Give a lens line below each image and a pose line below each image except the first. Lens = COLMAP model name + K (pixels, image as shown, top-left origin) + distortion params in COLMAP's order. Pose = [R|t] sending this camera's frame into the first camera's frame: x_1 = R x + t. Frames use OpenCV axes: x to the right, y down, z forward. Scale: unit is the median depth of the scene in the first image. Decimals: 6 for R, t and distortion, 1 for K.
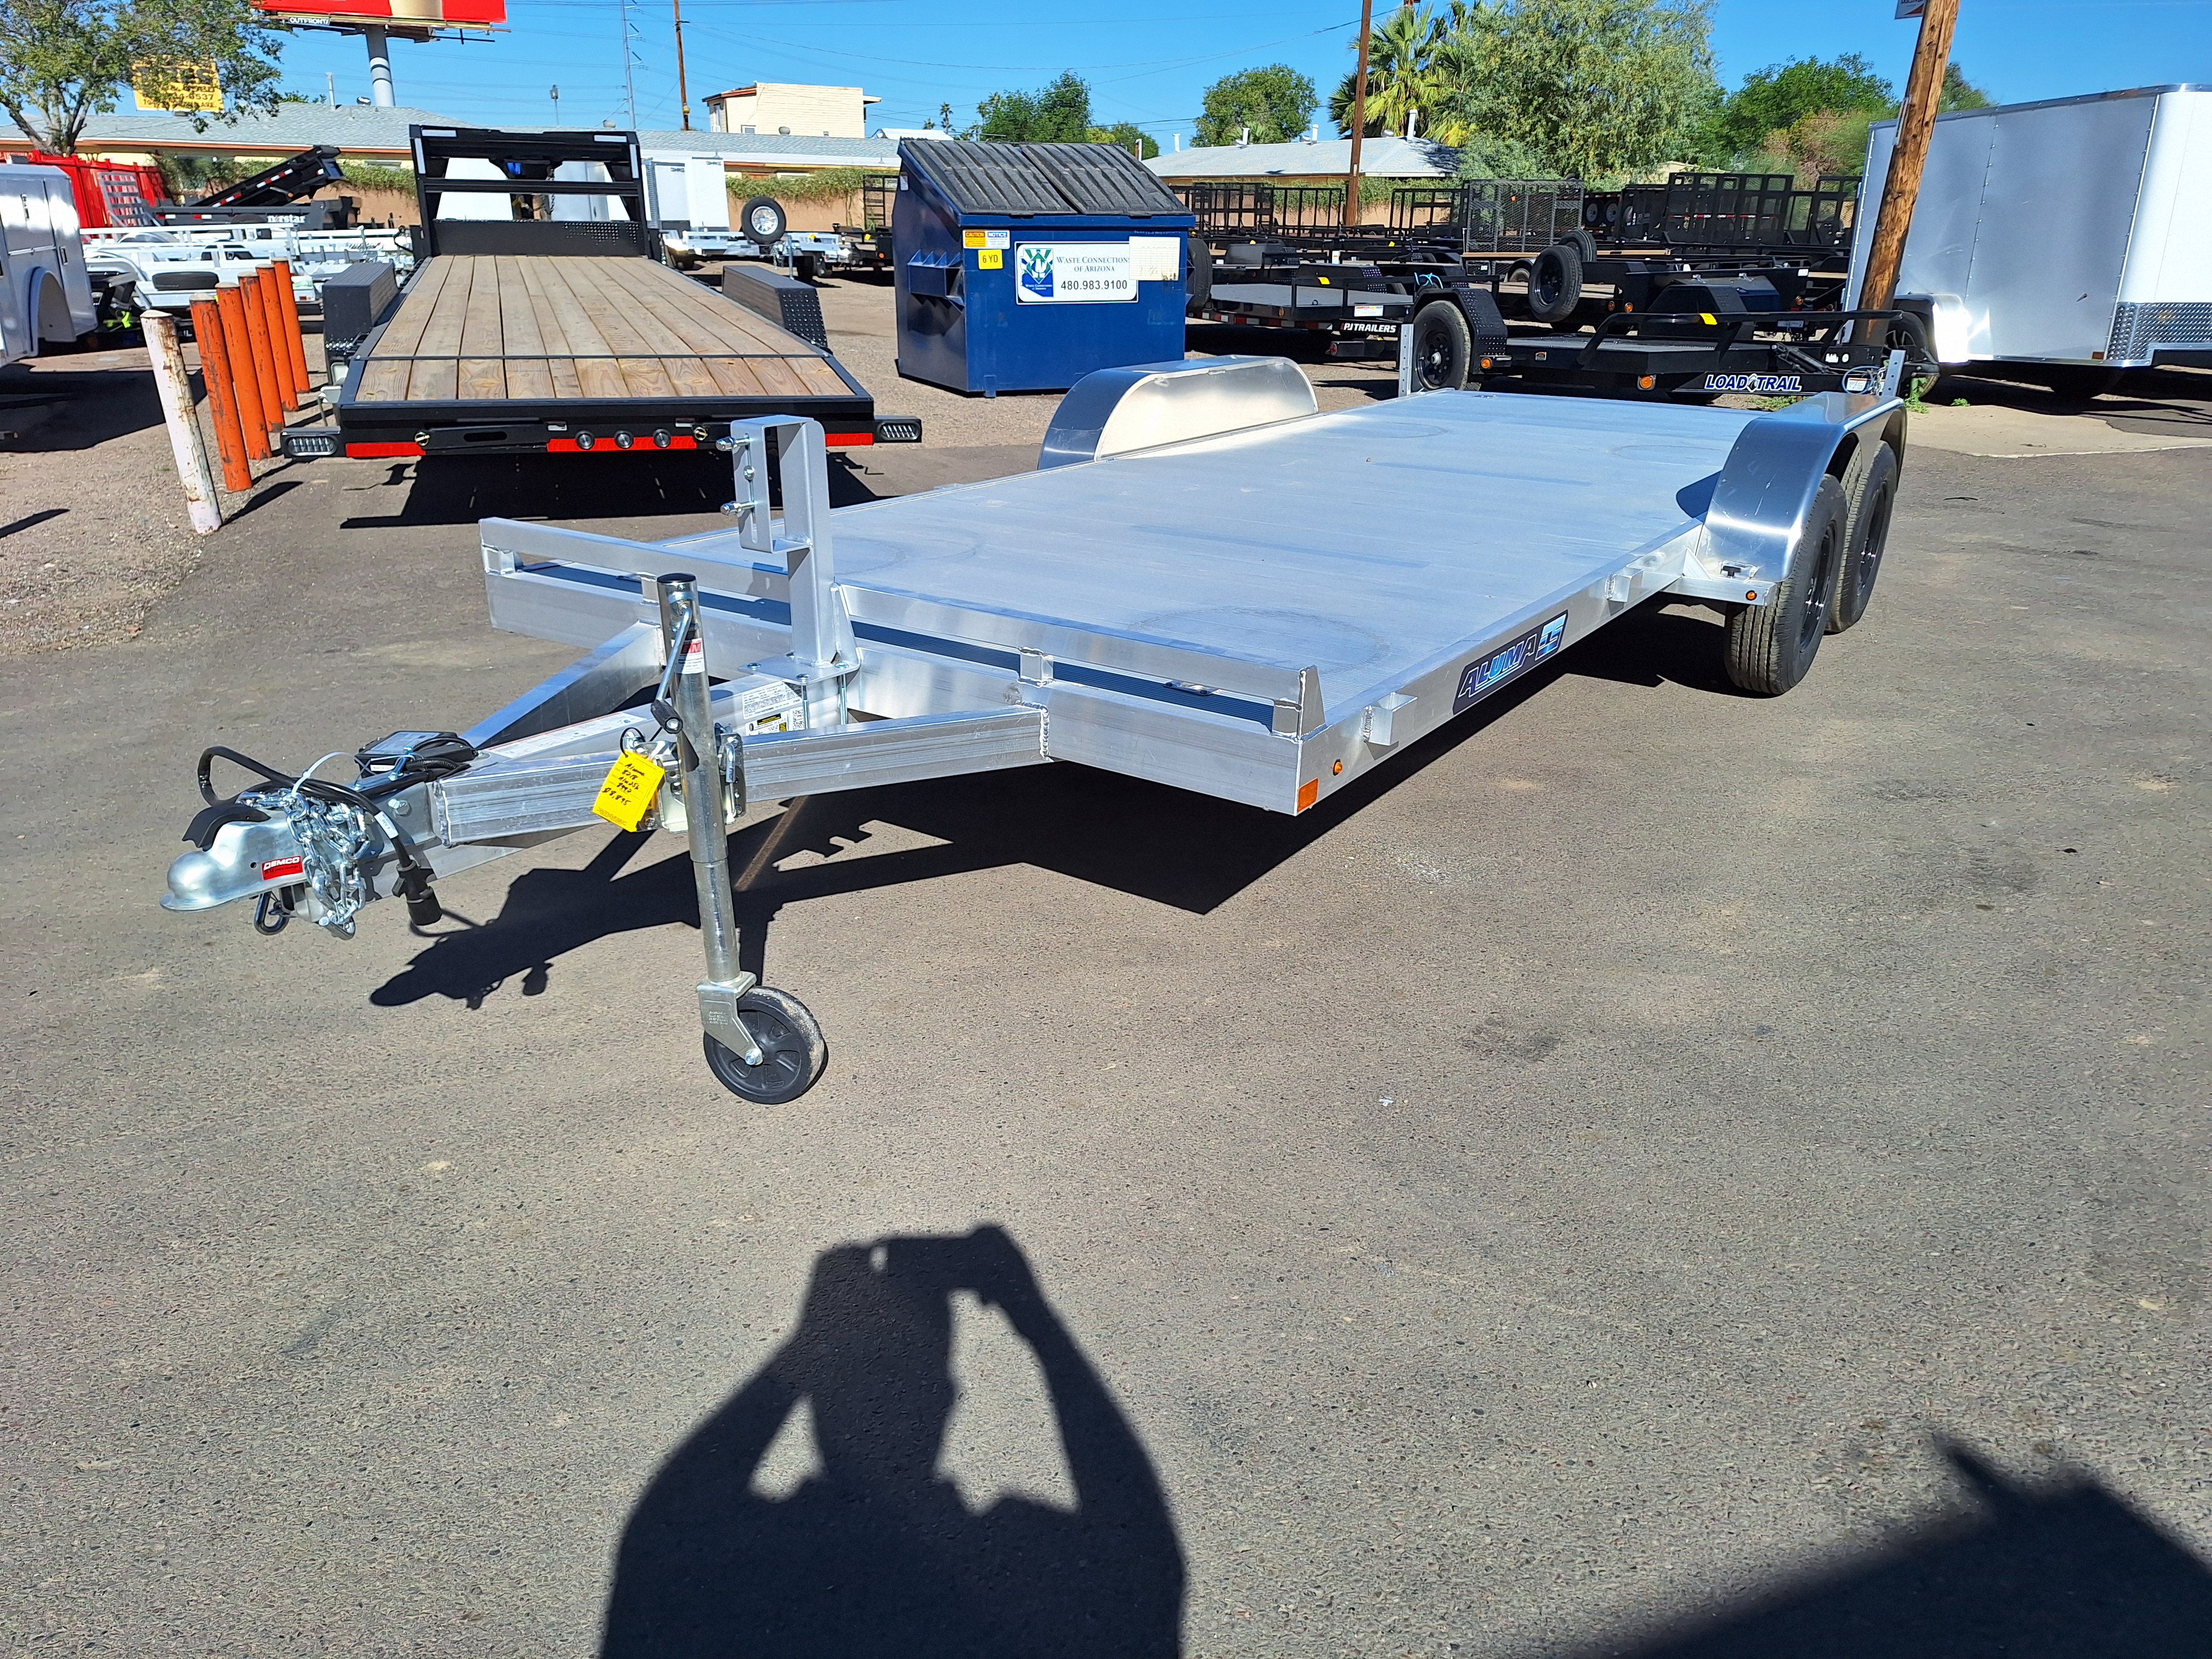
lens RADIAL K [[1531.9, 0, 1106.0], [0, 1531.9, 829.5], [0, 0, 1]] dist [0.049683, -0.061586]
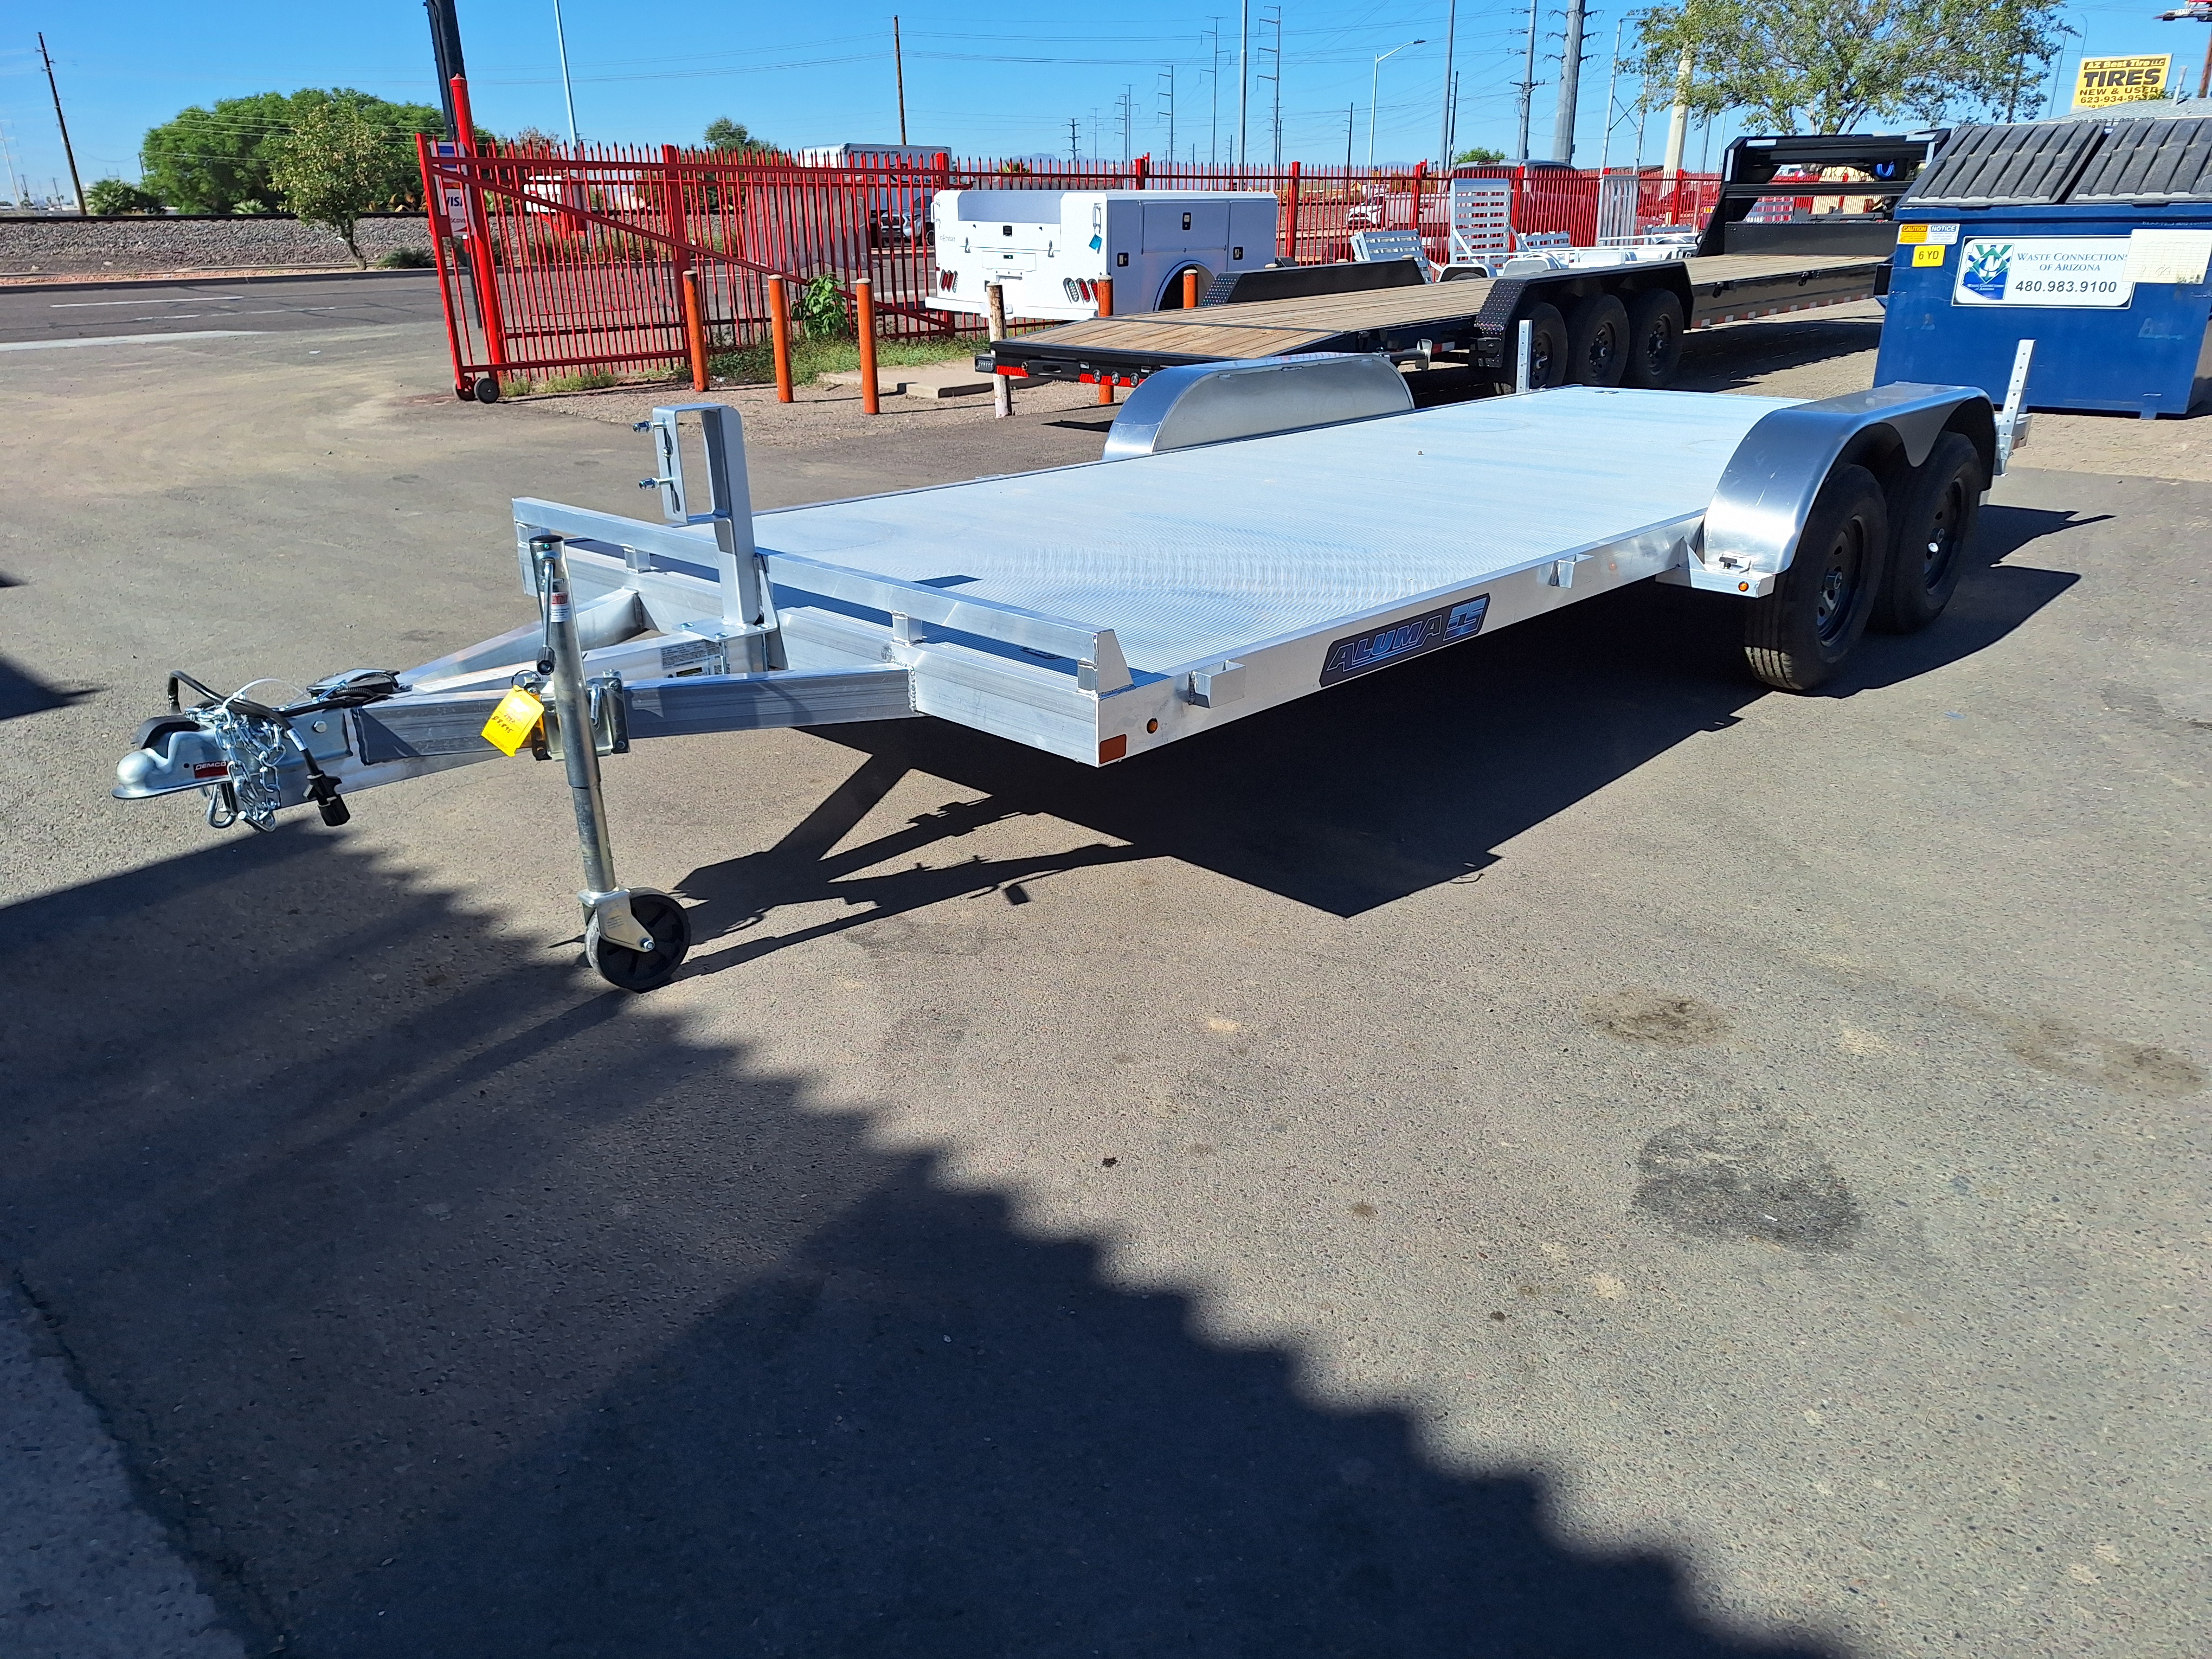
lens RADIAL K [[1514.7, 0, 1139.6], [0, 1514.7, 830.5], [0, 0, 1]] dist [0.084819, -0.074059]
pose [[0.452456, 0.318920, -0.832811, 0.501128], [-0.320109, 0.929712, 0.182116, -0.058385], [0.832355, 0.184190, 0.522742, 0.159763]]
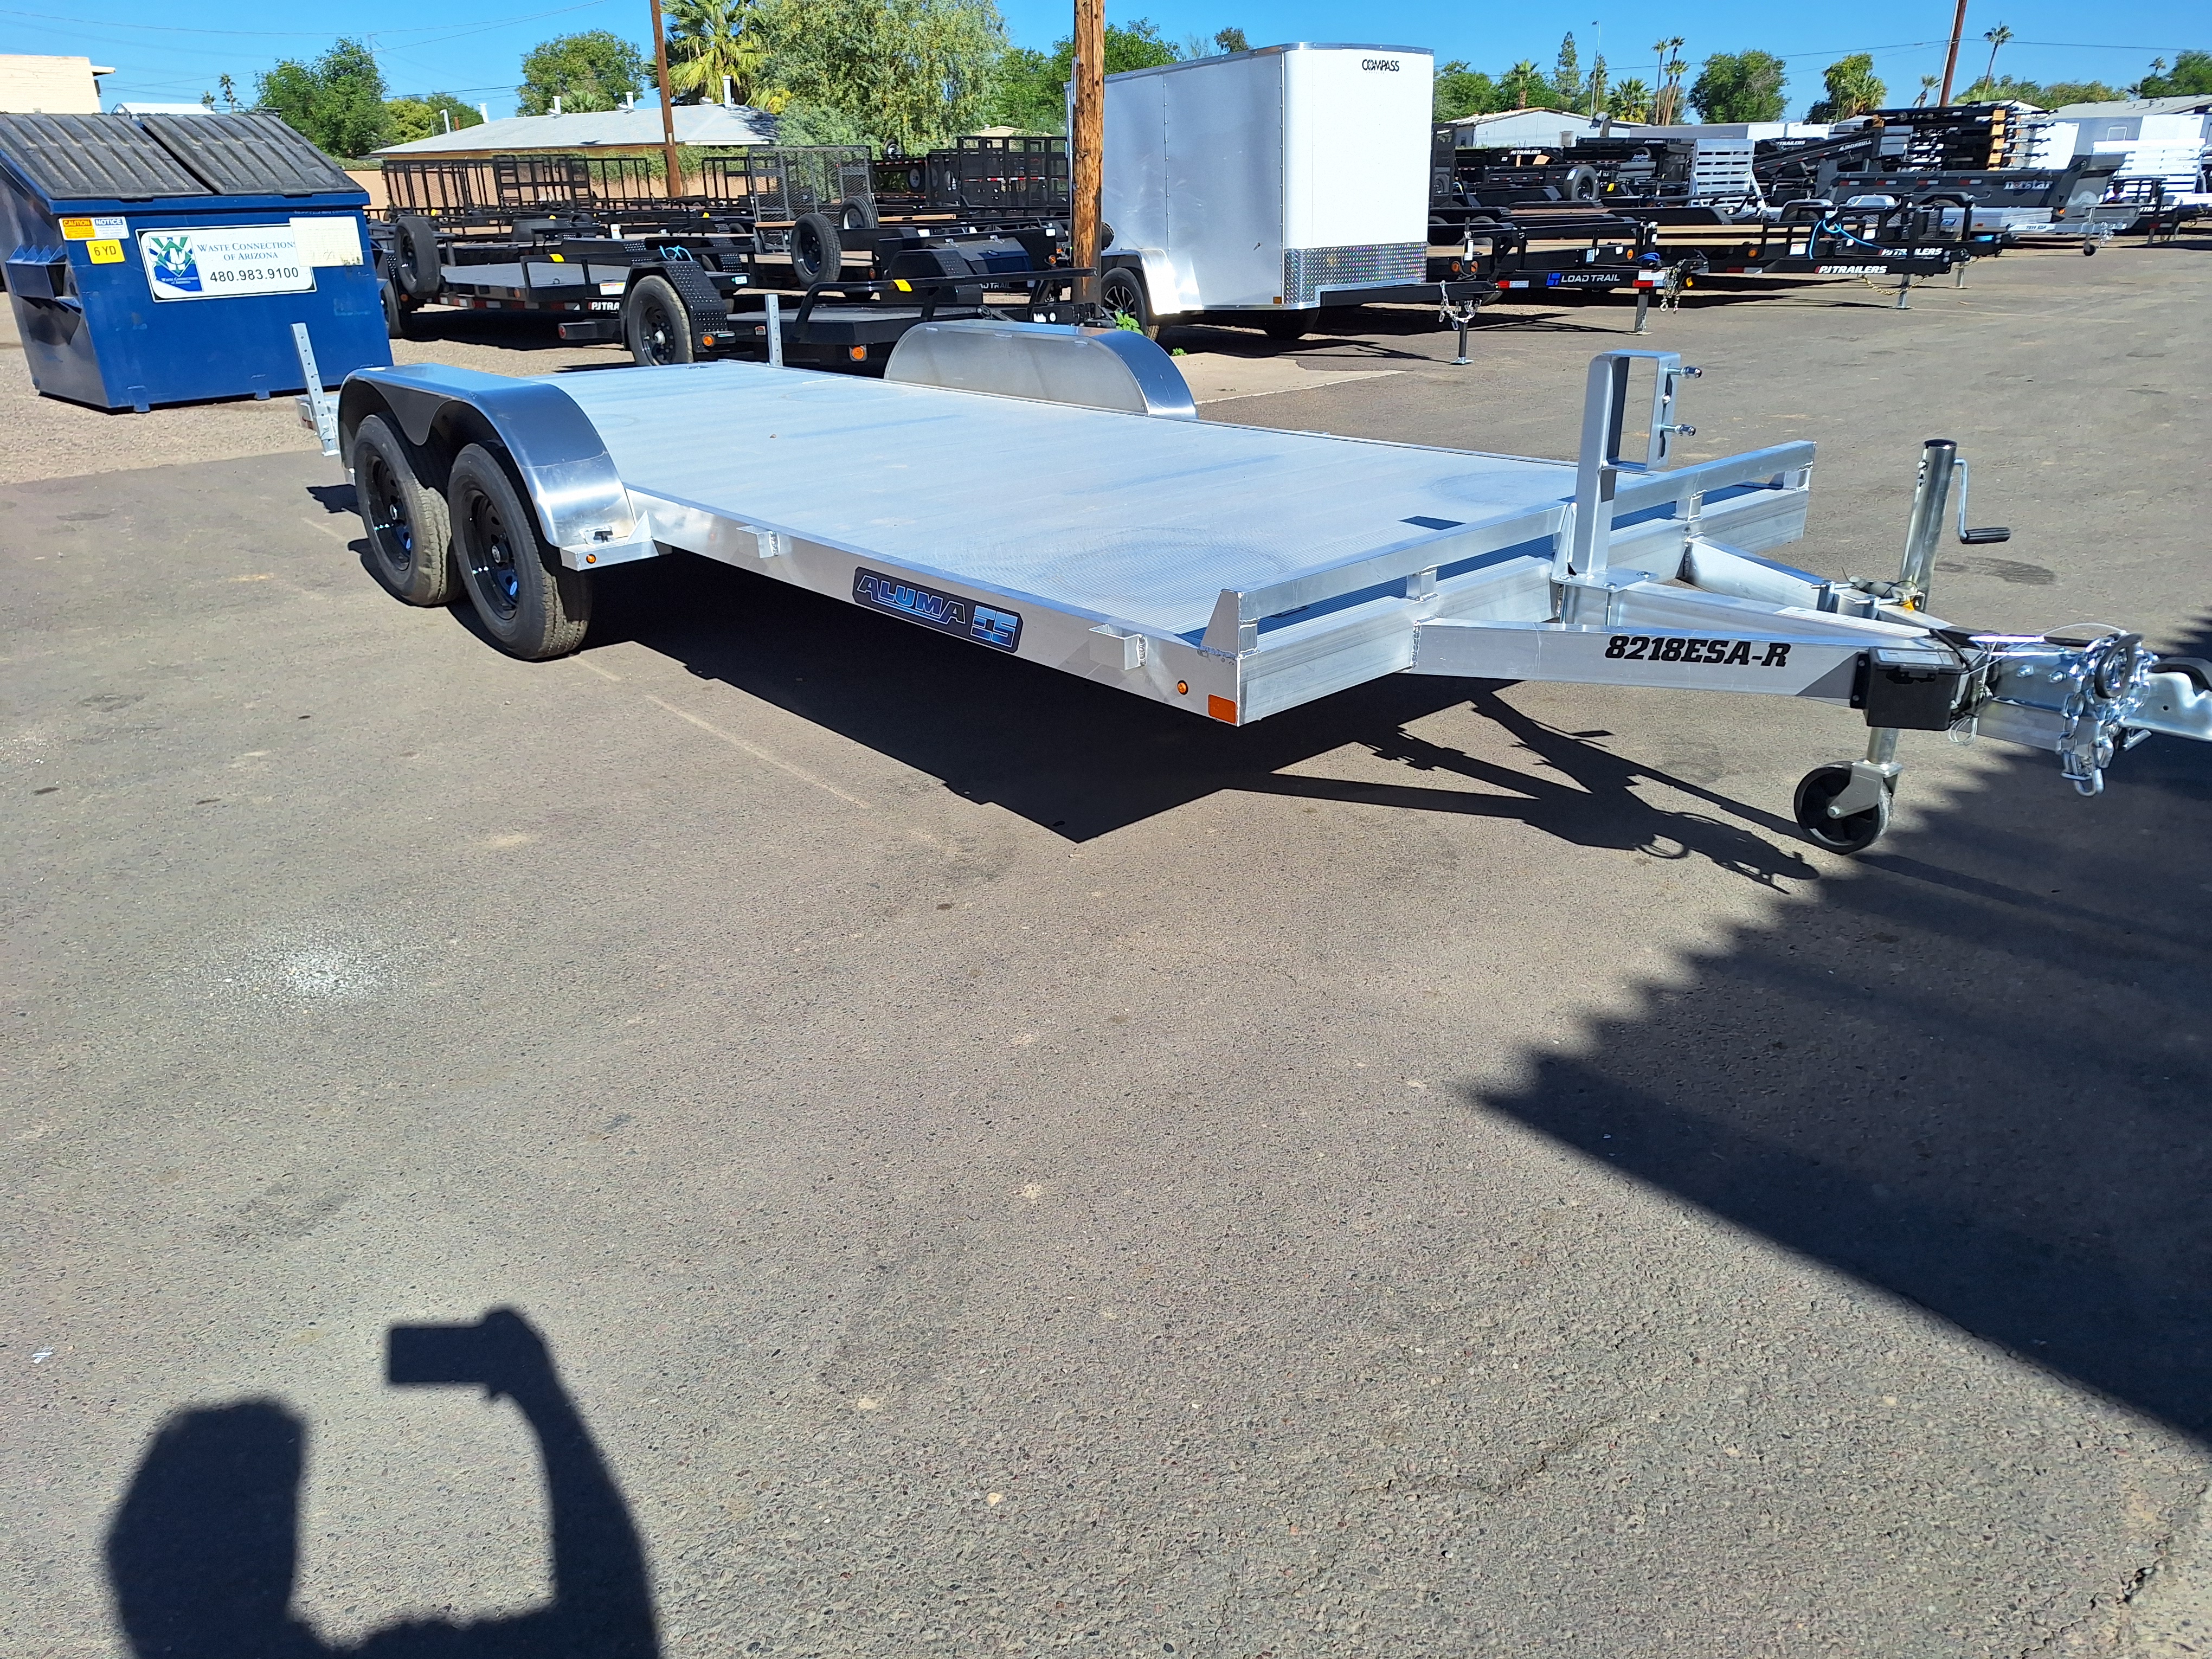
lens RADIAL K [[1499.9, 0, 1106.0], [0, 1499.9, 829.5], [0, 0, 1]] dist [0.051133, -0.057574]
pose [[0.938844, -0.160990, 0.304390, 0.116937], [0.153549, 0.986955, 0.048396, -0.008680], [-0.308211, 0.001303, 0.951317, 0.027510]]
